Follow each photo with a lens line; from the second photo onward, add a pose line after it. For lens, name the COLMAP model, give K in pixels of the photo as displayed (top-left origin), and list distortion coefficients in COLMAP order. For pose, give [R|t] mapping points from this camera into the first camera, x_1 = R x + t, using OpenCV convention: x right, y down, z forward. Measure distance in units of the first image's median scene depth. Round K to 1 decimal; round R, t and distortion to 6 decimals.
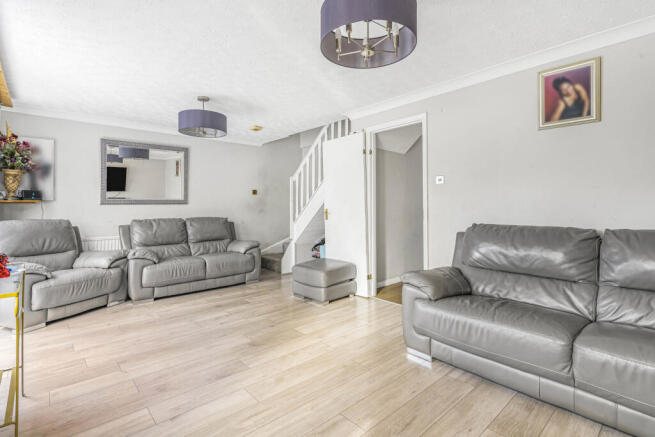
lens RADIAL K [[316.1, 0, 314.8], [0, 316.1, 202.3], [0, 0, 1]] dist [-0.001445, -0.000241]
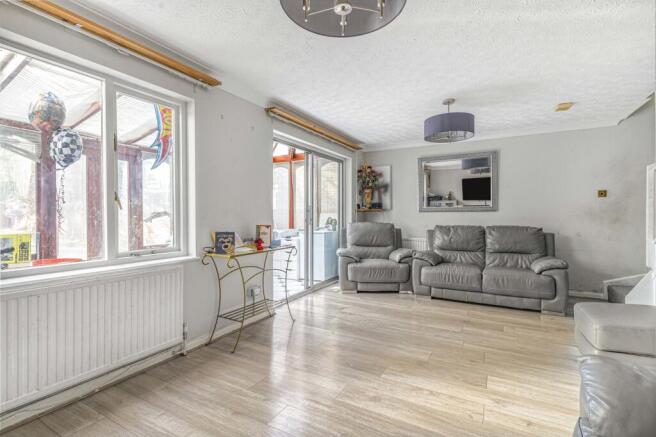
lens RADIAL K [[302.9, 0, 328.0], [0, 302.9, 218.5], [0, 0, 1]] dist [-0.000570, -0.000072]
pose [[0.350755, 0.016196, -0.936327, 0.350553], [0.009815, 0.999732, 0.020970, 0.004653], [0.936416, -0.016545, 0.350502, 0.296069]]
